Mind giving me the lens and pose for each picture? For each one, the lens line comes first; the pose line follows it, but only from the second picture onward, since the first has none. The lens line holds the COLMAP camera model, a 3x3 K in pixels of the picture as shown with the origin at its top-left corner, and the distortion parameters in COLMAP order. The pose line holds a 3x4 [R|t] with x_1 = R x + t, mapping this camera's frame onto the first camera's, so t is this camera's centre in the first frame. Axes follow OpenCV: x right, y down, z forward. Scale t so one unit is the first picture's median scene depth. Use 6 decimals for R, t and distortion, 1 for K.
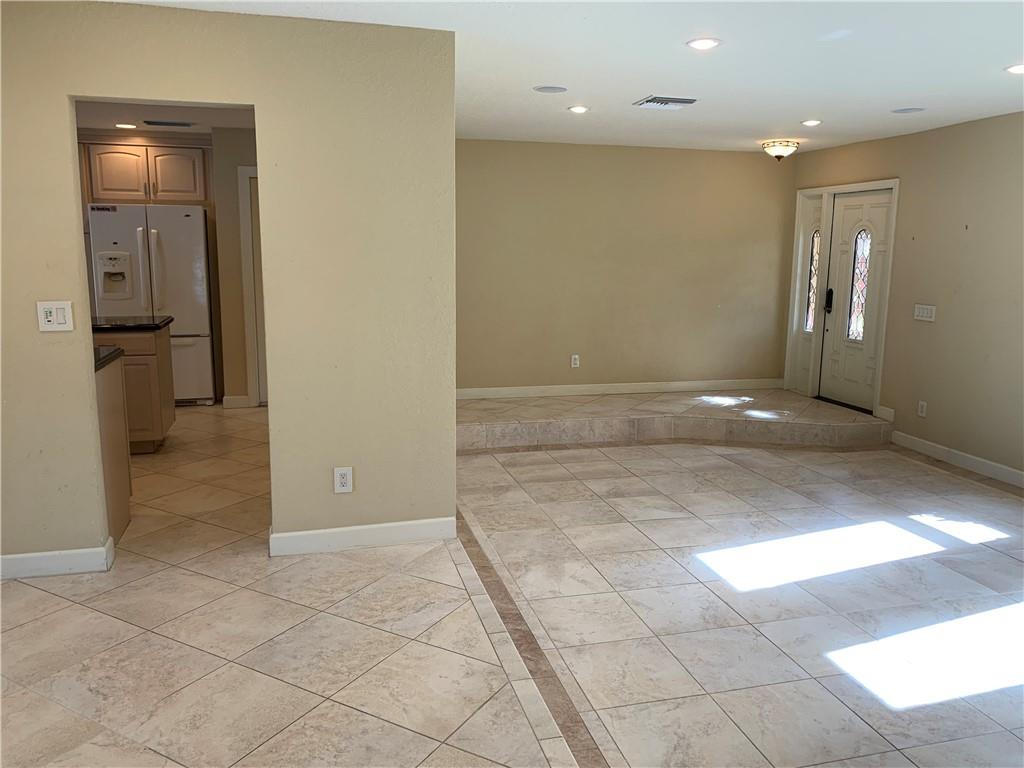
lens RADIAL K [[784.0, 0, 510.4], [0, 784.0, 384.8], [0, 0, 1]] dist [0.038174, -0.036295]
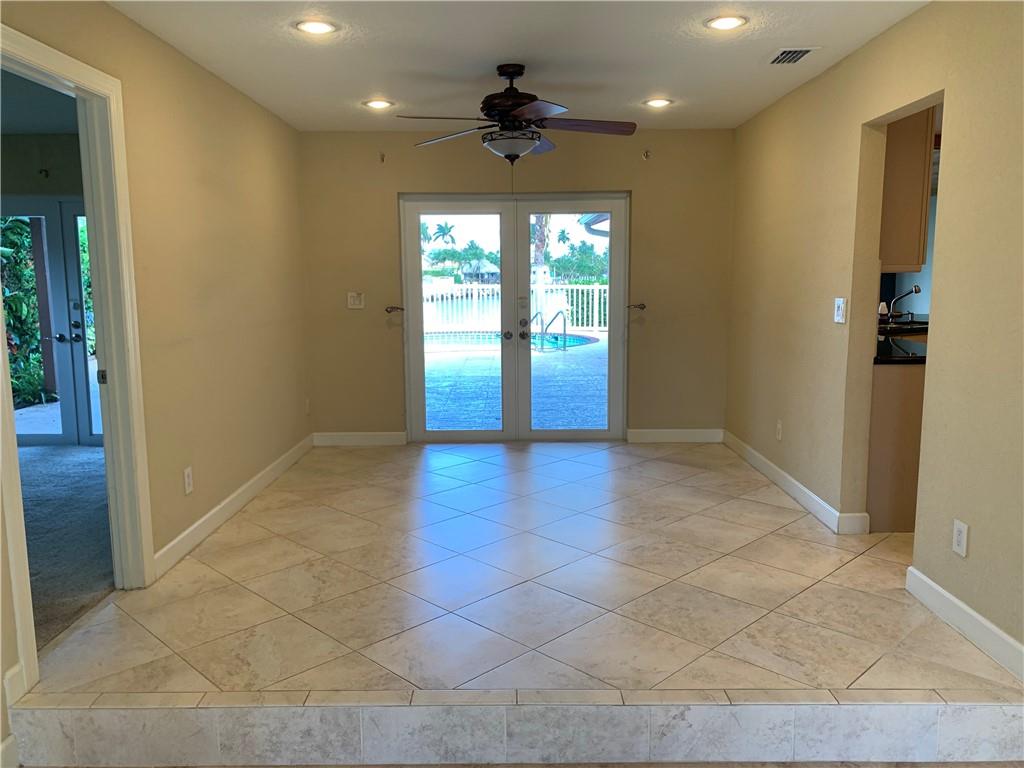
lens RADIAL K [[784.0, 0, 511.6], [0, 784.0, 383.6], [0, 0, 1]] dist [0.038174, -0.036295]
pose [[-0.255755, 0.126999, -0.958364, 0.740080], [-0.160720, 0.971952, 0.171690, -0.106522], [0.953288, 0.197939, -0.228171, 0.832072]]
